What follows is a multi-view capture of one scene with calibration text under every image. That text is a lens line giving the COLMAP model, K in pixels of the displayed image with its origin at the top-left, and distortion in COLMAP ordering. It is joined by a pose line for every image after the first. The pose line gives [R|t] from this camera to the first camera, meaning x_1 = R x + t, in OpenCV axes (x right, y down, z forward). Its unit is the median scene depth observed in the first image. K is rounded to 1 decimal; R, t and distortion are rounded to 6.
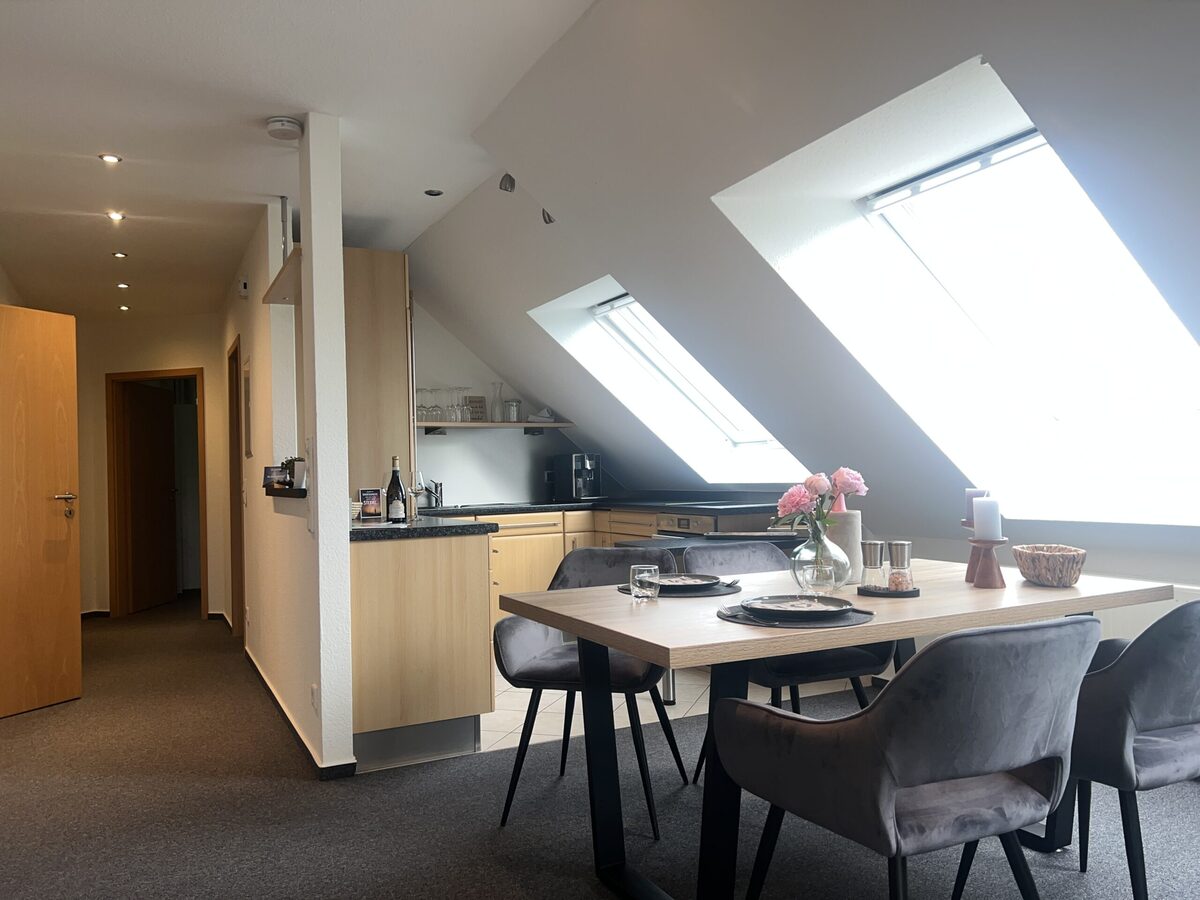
lens RADIAL K [[902.4, 0, 598.9], [0, 902.4, 450.0], [0, 0, 1]] dist [0.000537, 0.000020]
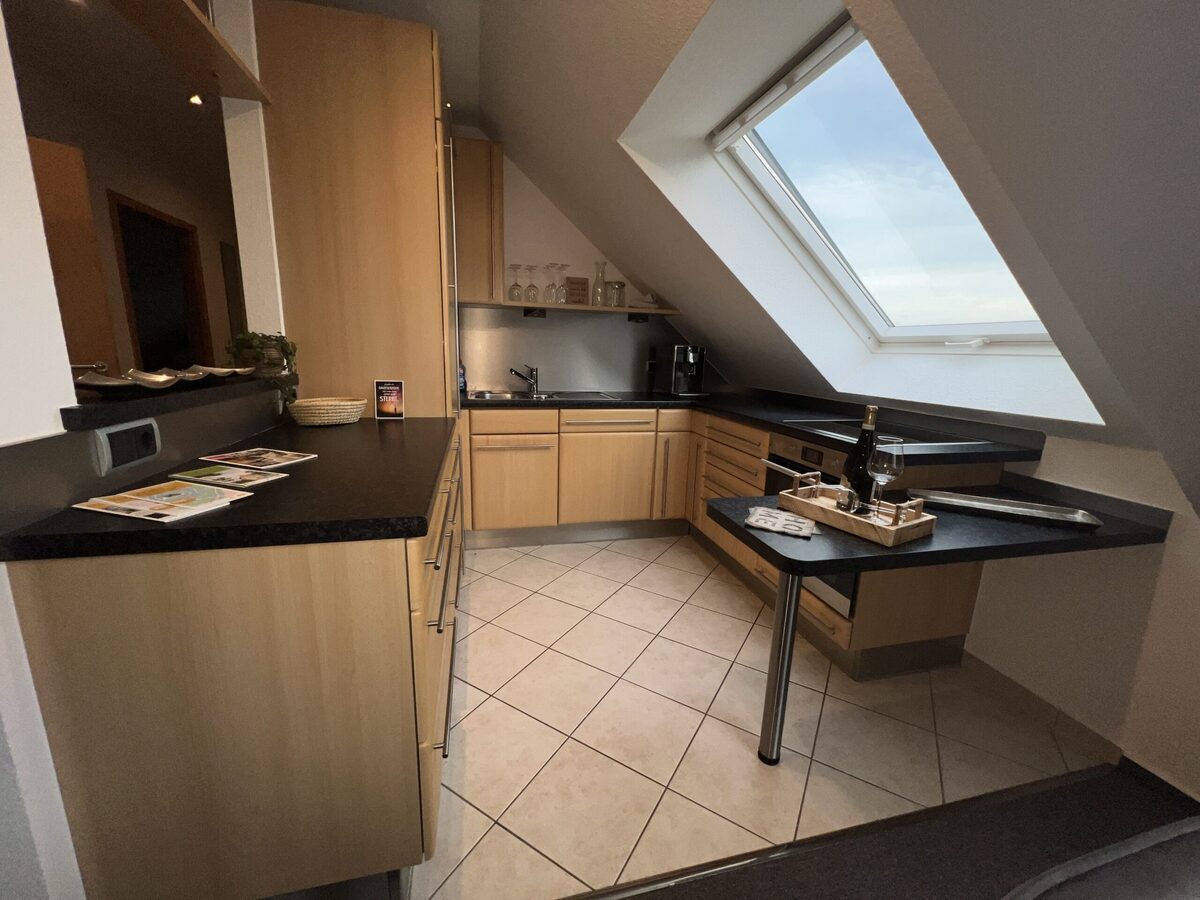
lens RADIAL K [[481.0, 0, 597.0], [0, 481.0, 446.7], [0, 0, 1]] dist [-0.002673, -0.000050]
pose [[0.972570, 0.098081, -0.210921, 0.007252], [-0.048144, 0.972001, 0.229994, -0.003773], [0.227573, -0.213530, 0.950061, 0.511855]]
